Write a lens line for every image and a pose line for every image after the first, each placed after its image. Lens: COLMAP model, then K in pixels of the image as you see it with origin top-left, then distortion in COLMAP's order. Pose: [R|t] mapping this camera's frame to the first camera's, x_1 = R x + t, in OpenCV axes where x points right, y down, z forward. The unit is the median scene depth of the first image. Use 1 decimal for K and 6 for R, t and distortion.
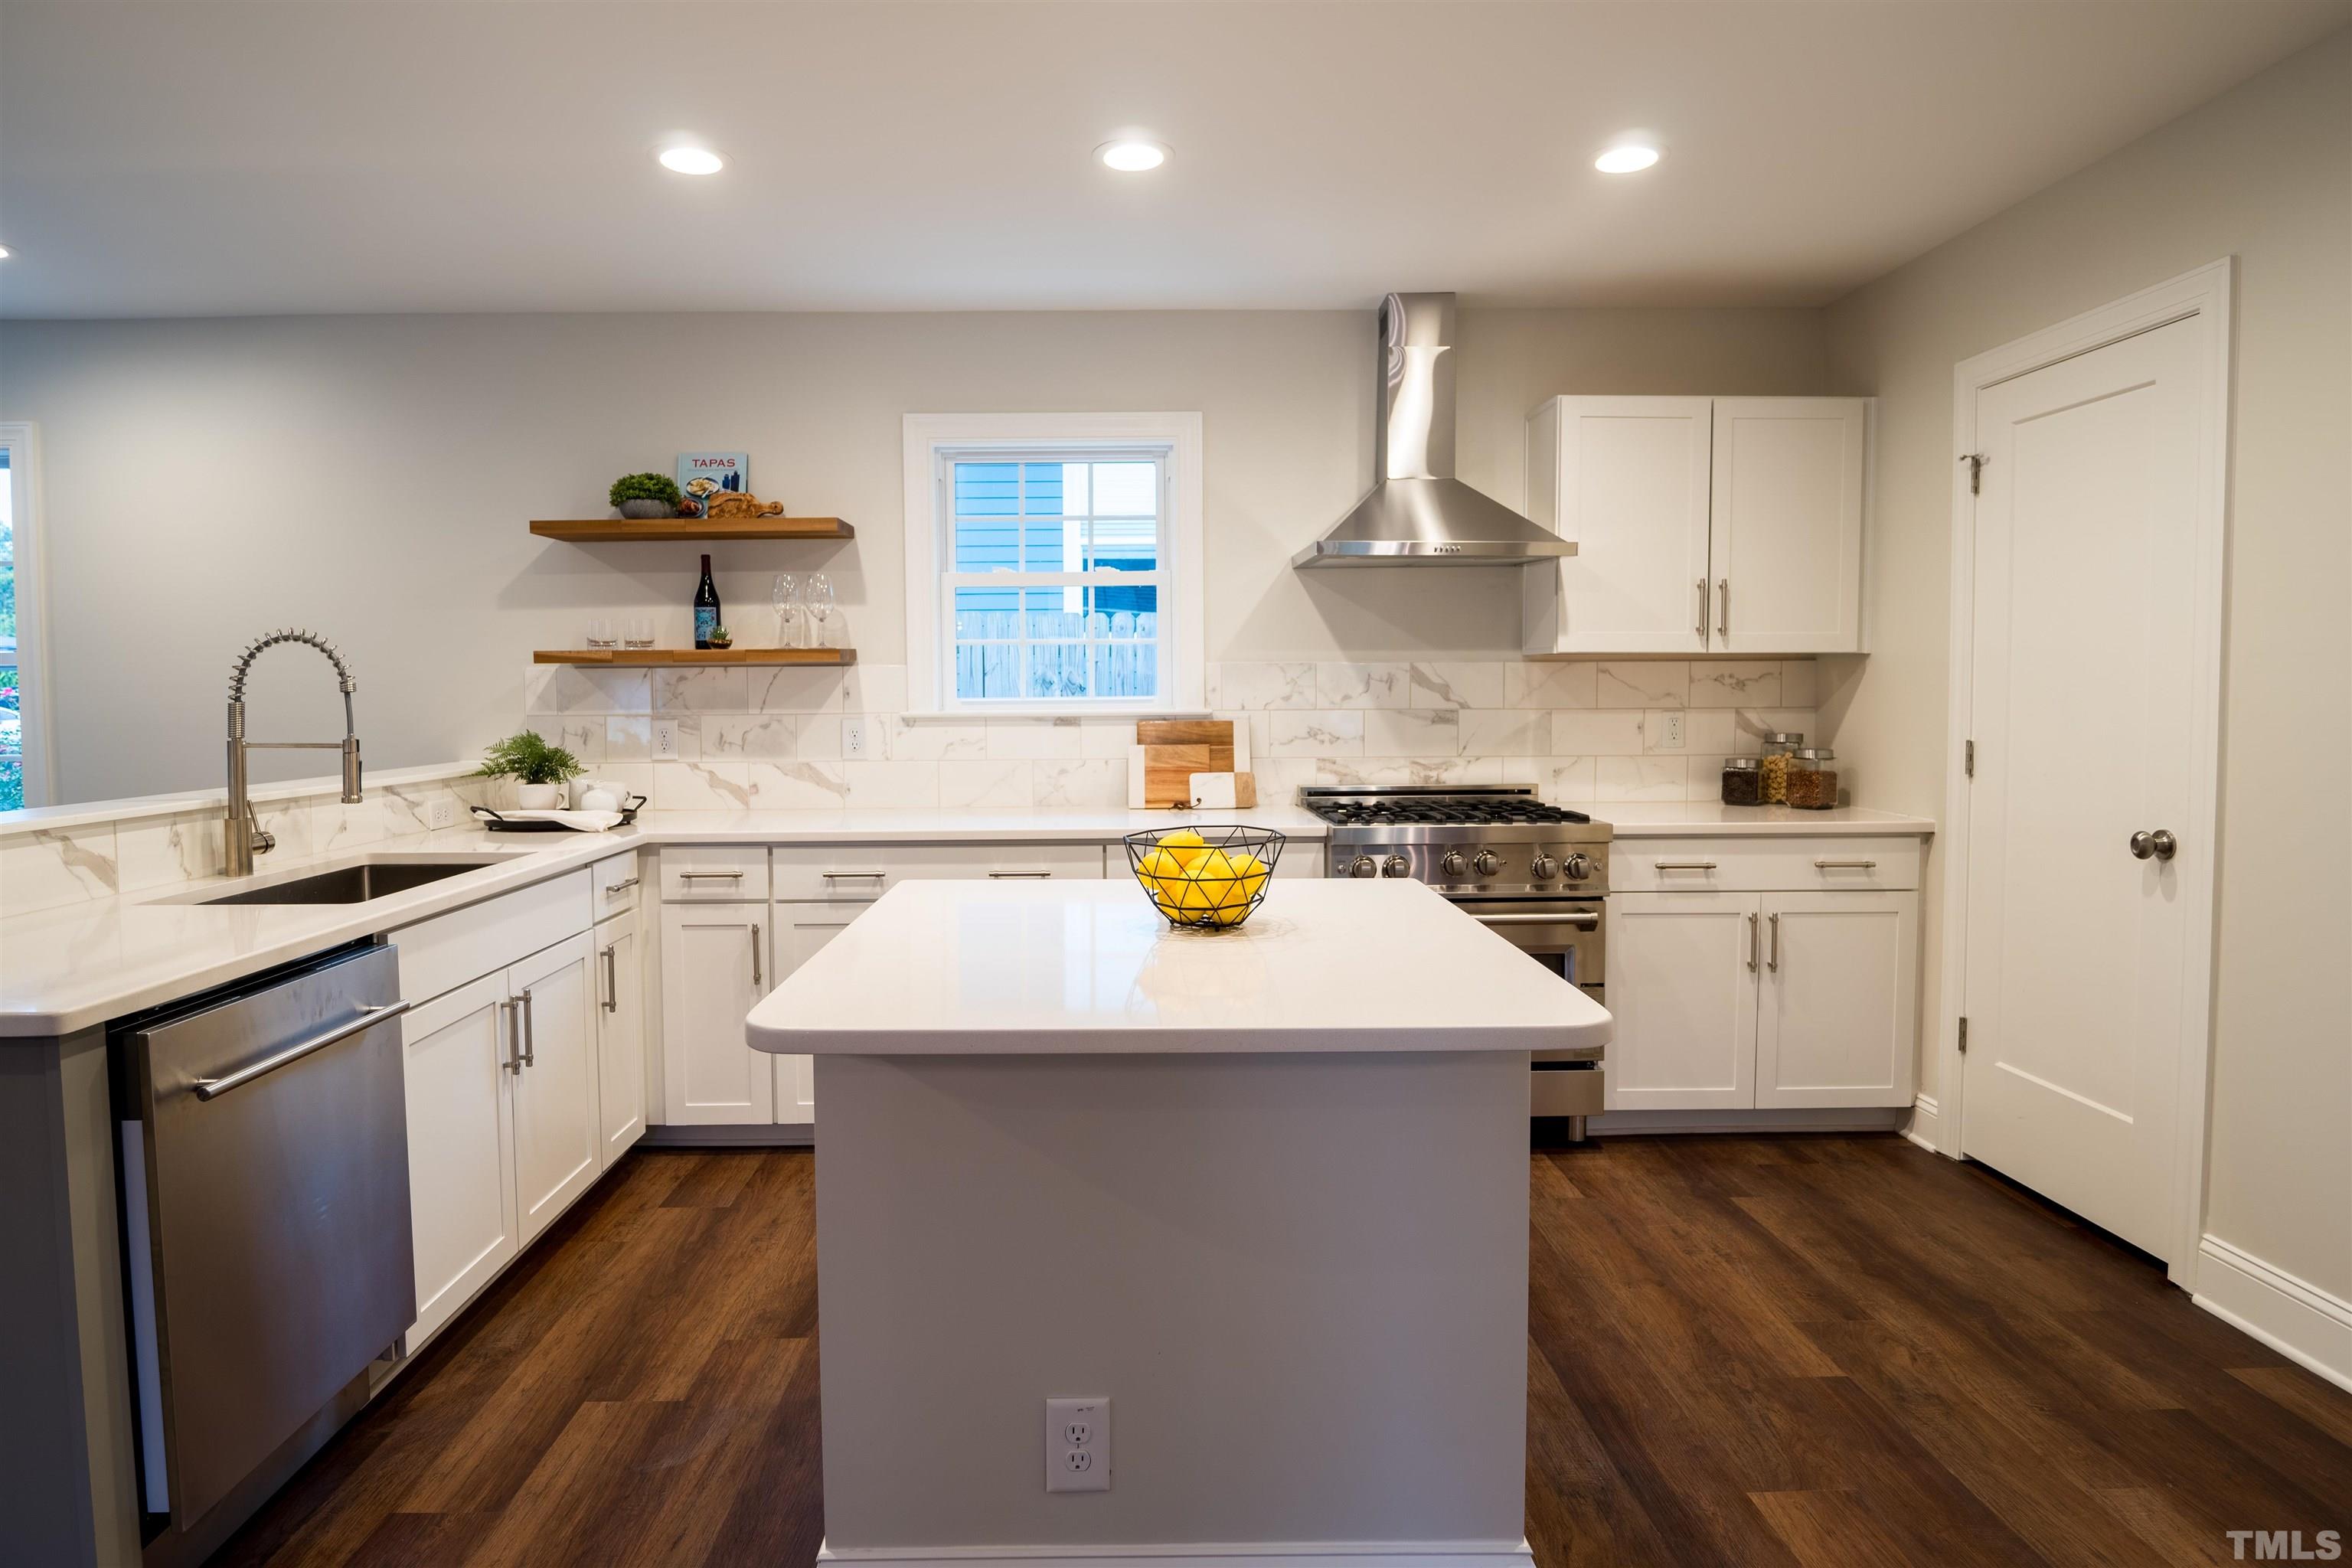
lens RADIAL K [[1308.5, 0, 1128.4], [0, 1308.5, 754.2], [0, 0, 1]] dist [-0.003489, 0.000658]
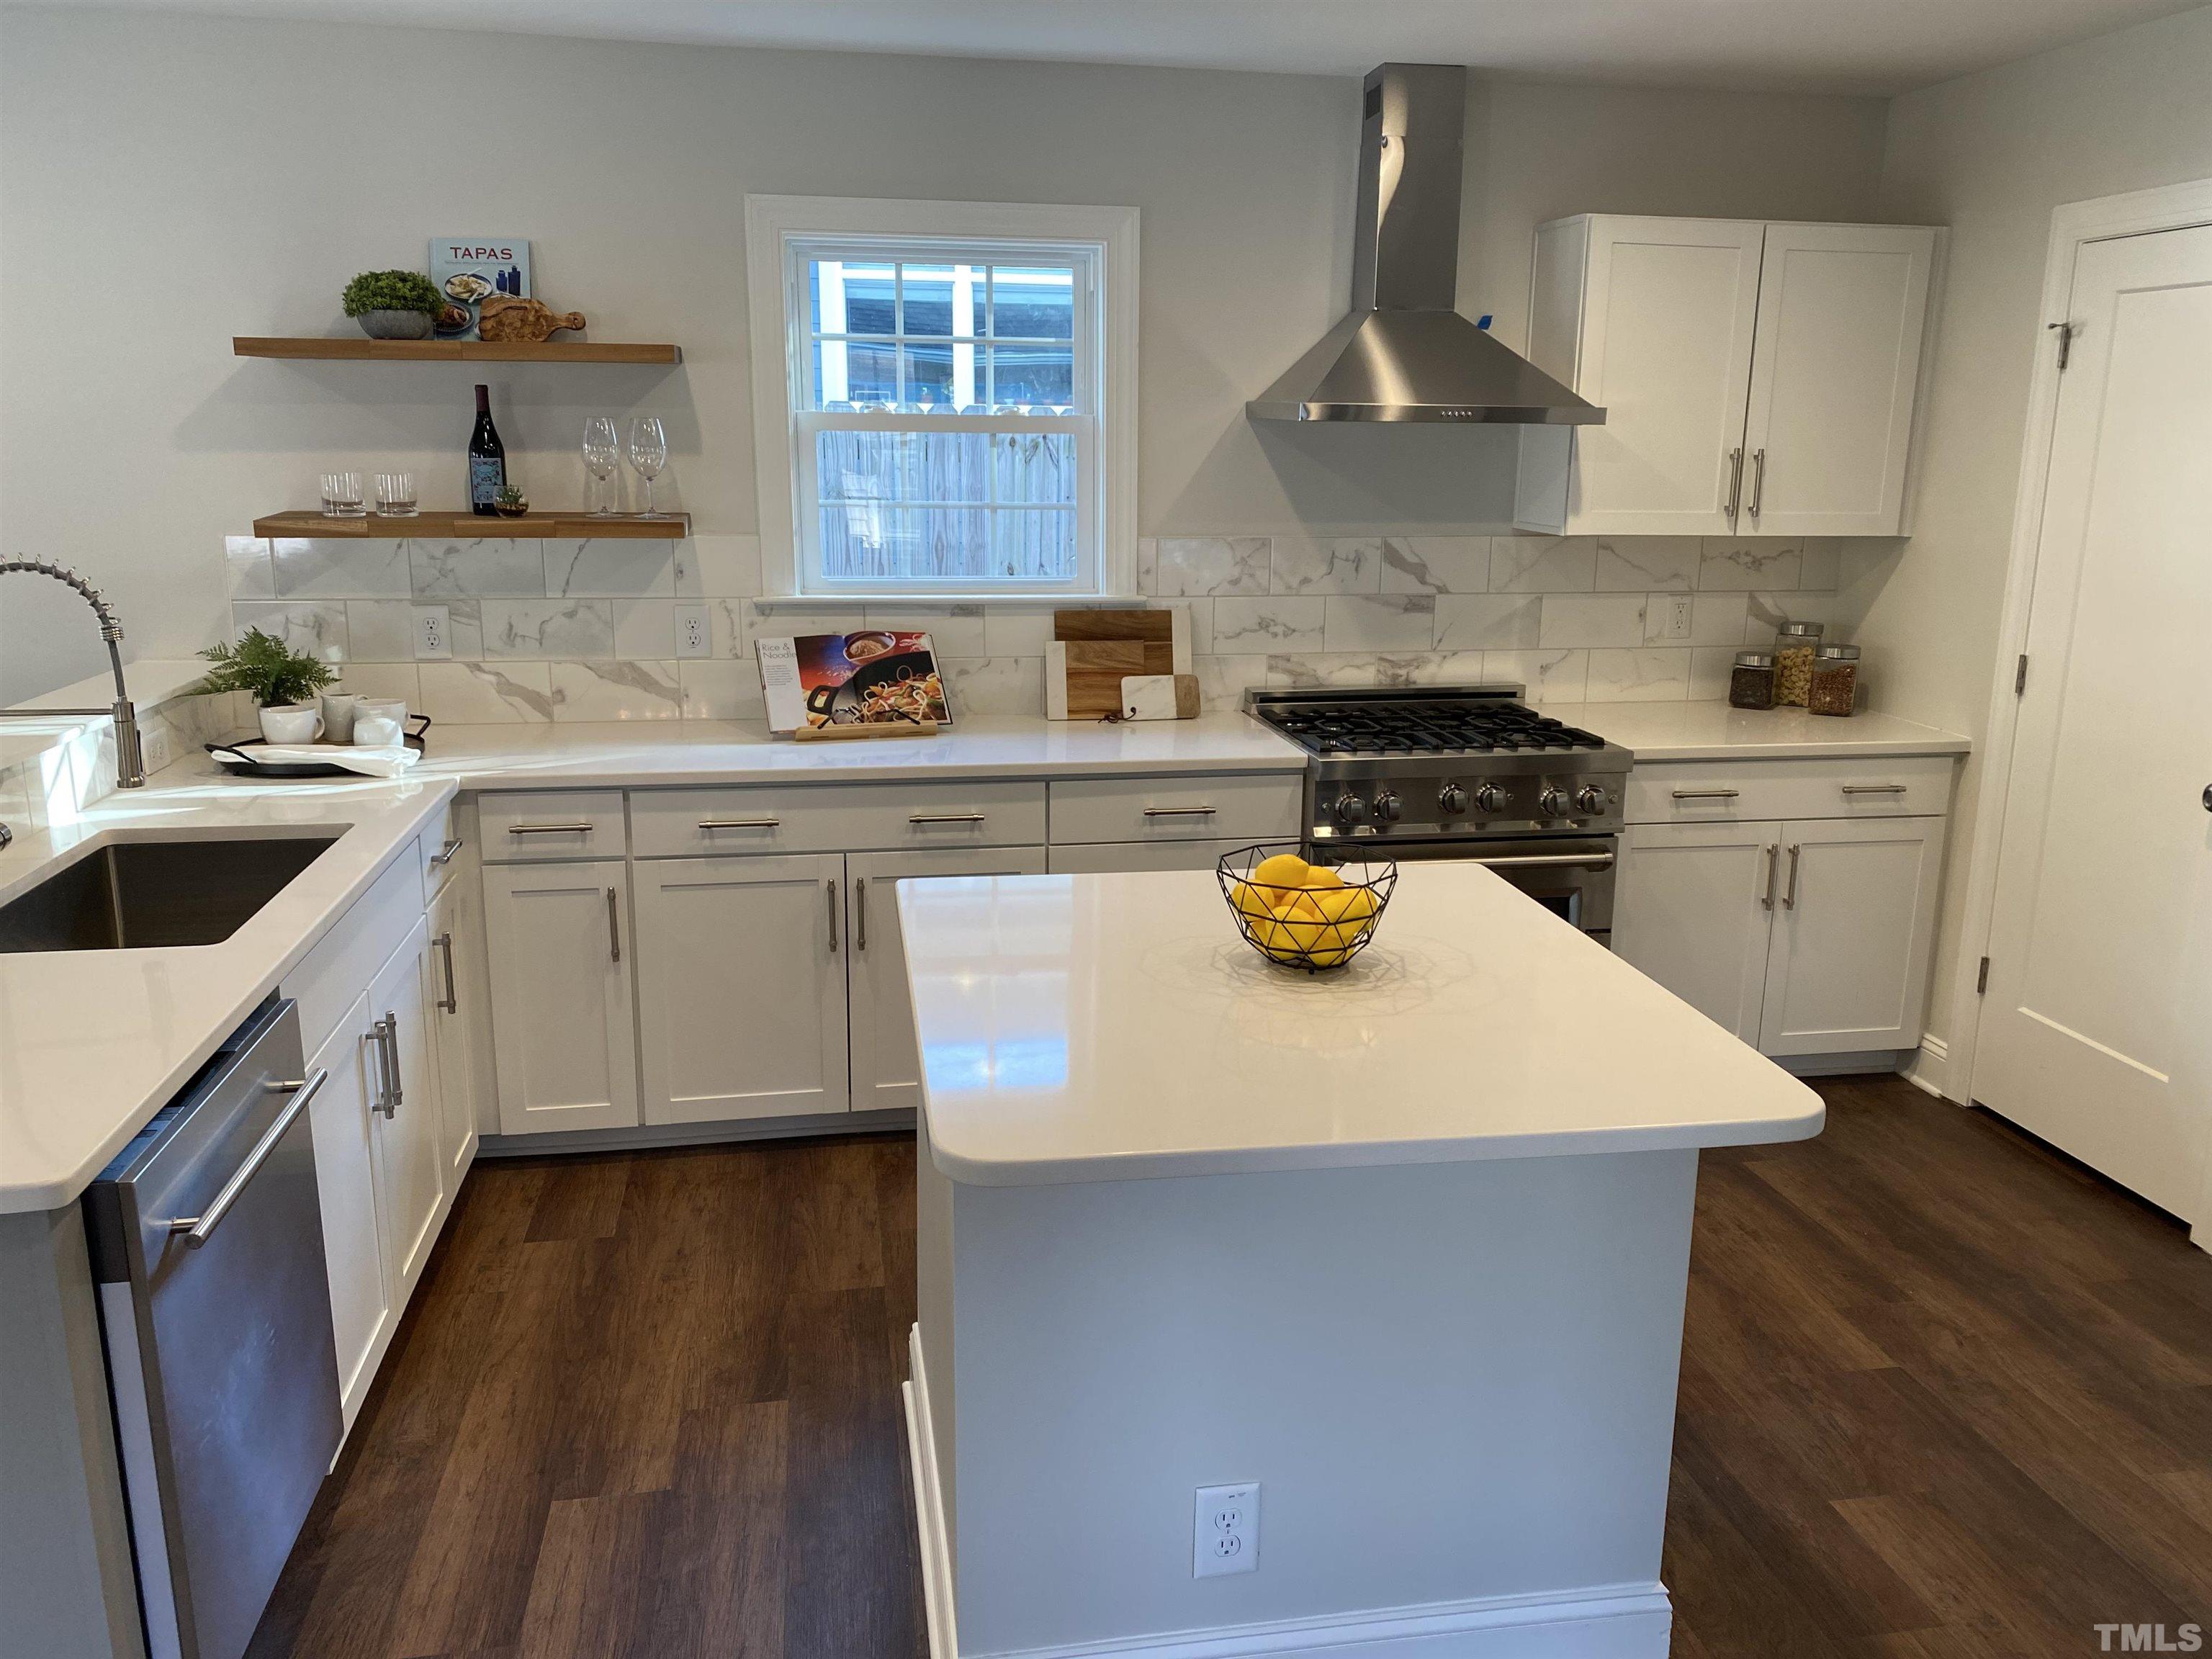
lens RADIAL K [[1717.3, 0, 1108.4], [0, 1717.3, 800.9], [0, 0, 1]] dist [0.062922, -0.042895]
pose [[0.986078, -0.018842, 0.165212, -0.157793], [-0.009510, 0.985543, 0.169160, -0.101466], [-0.166011, -0.168377, 0.971643, -0.059789]]
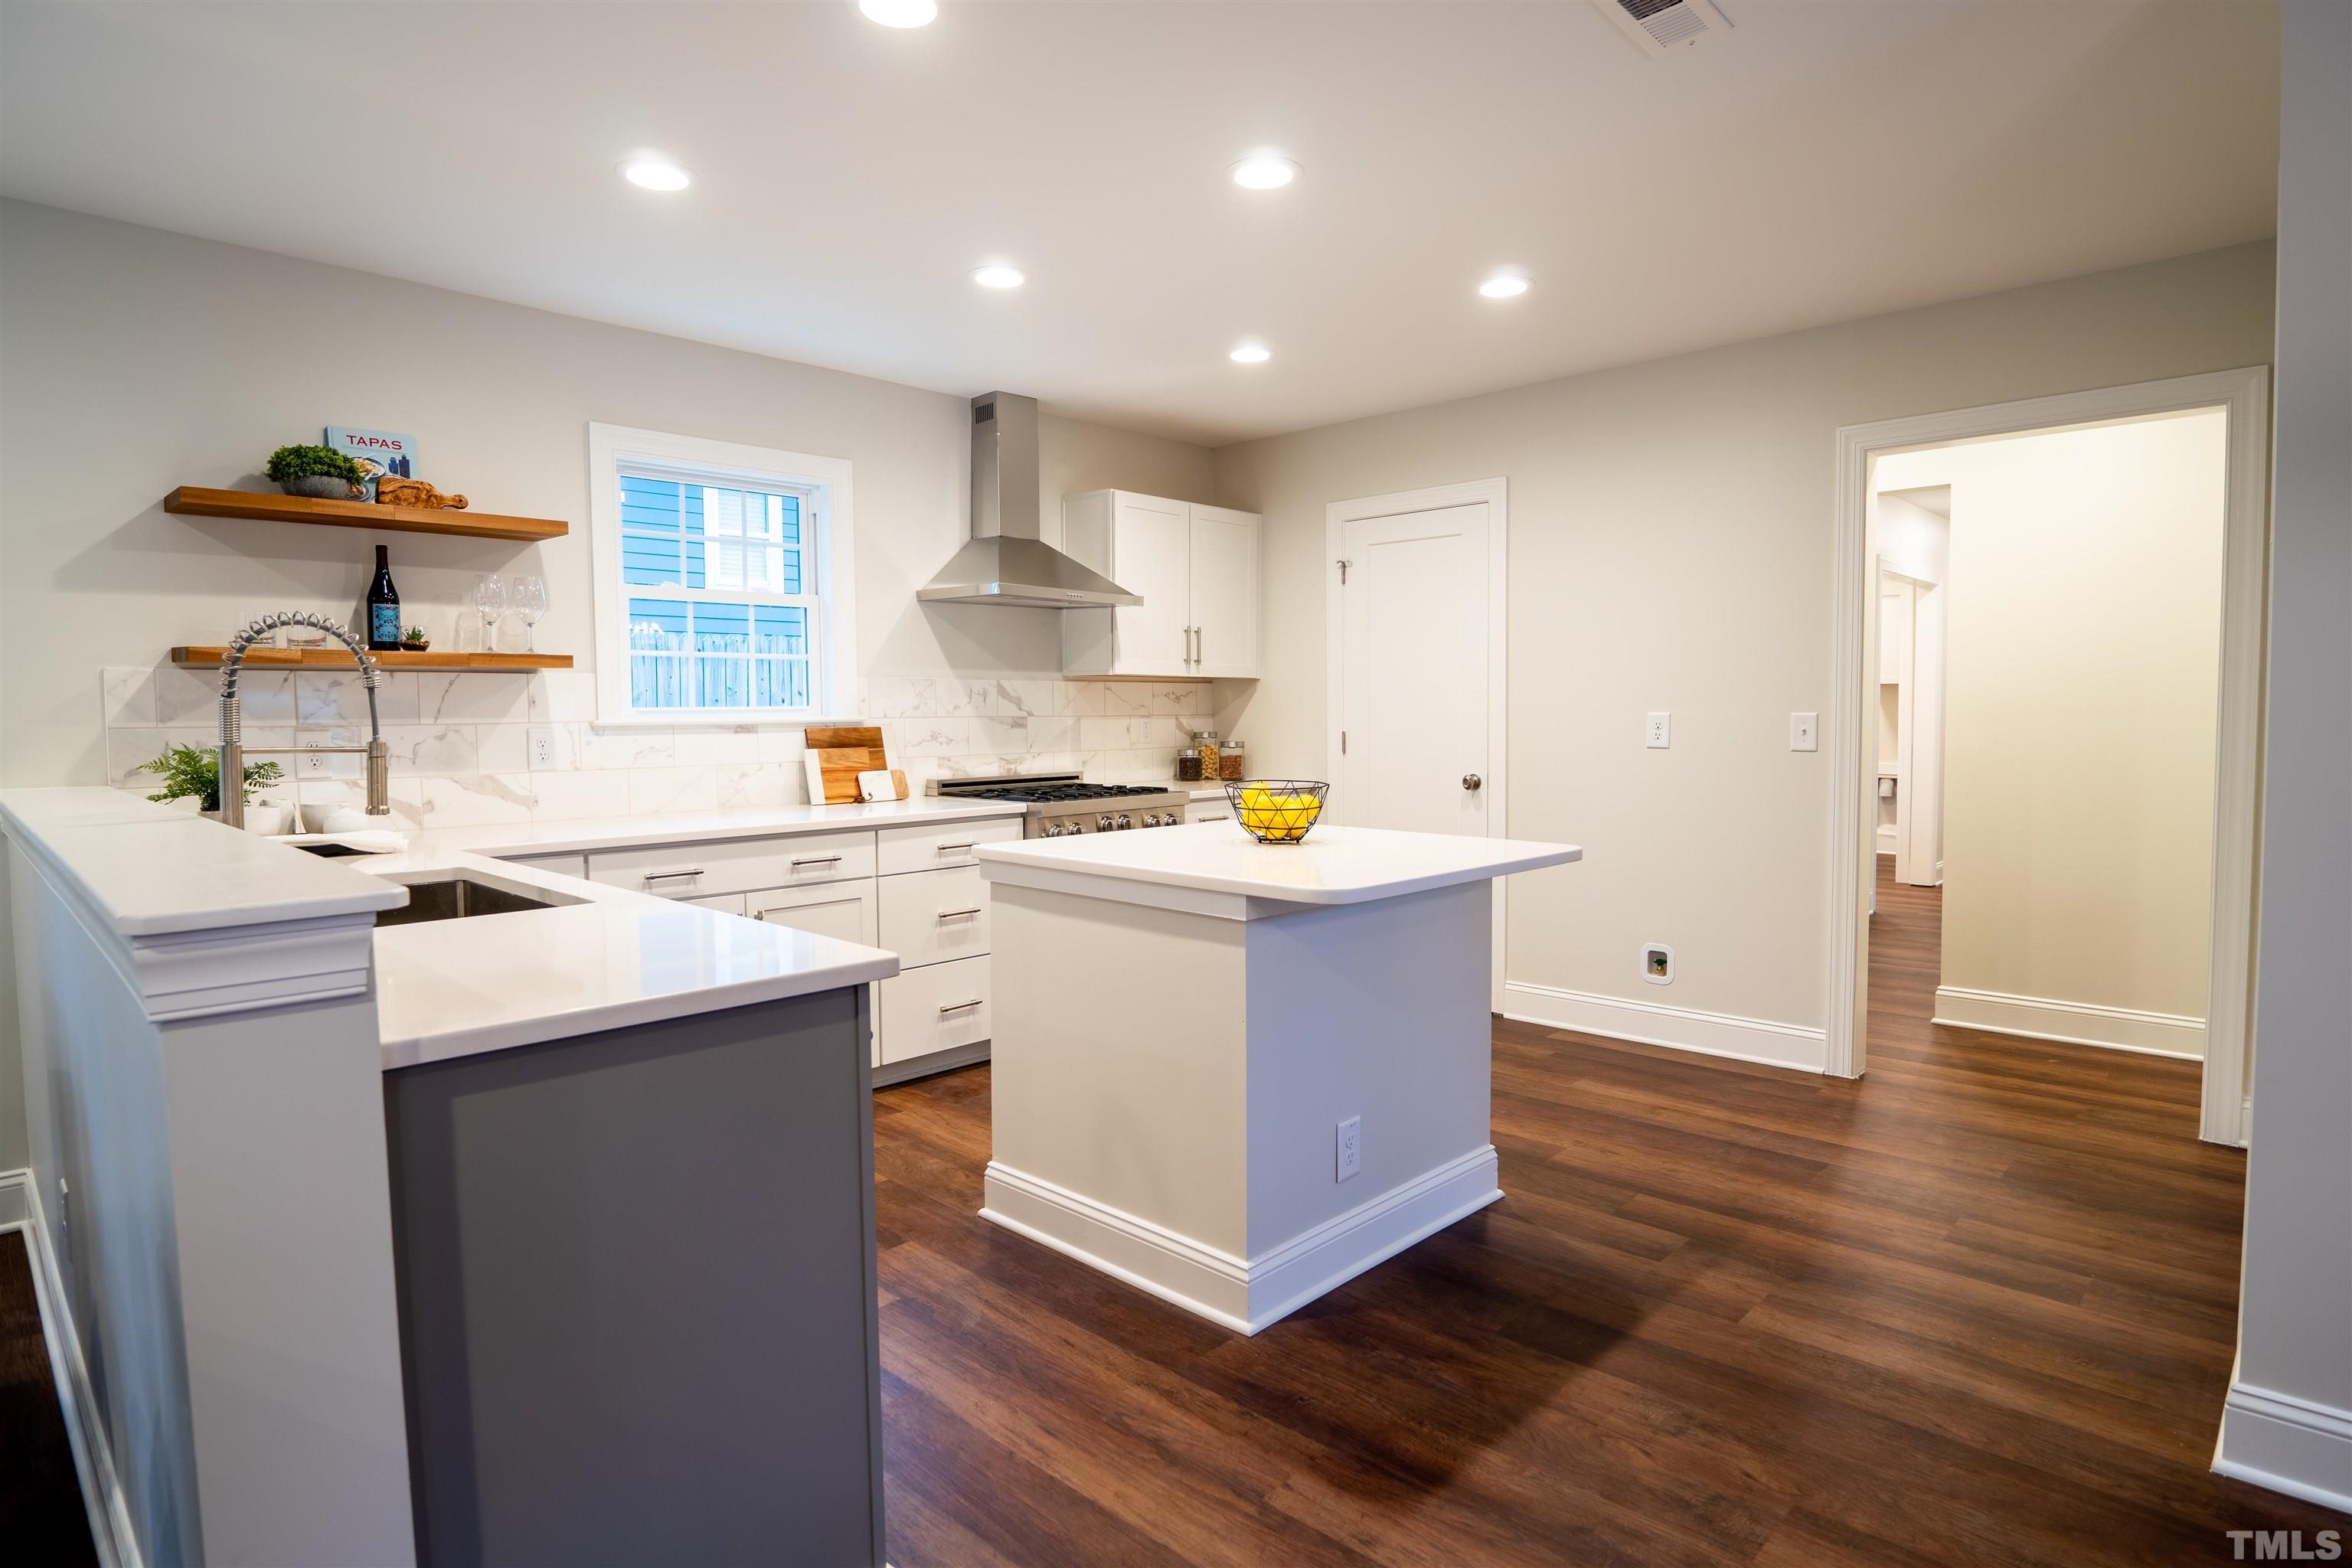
lens RADIAL K [[1290.7, 0, 1167.2], [0, 1290.7, 763.5], [0, 0, 1]] dist [-0.022182, -0.000499]
pose [[0.696878, -0.028437, 0.716625, -0.653028], [0.037882, 0.999278, 0.002815, 0.015911], [-0.716188, 0.025186, 0.697453, 0.013778]]
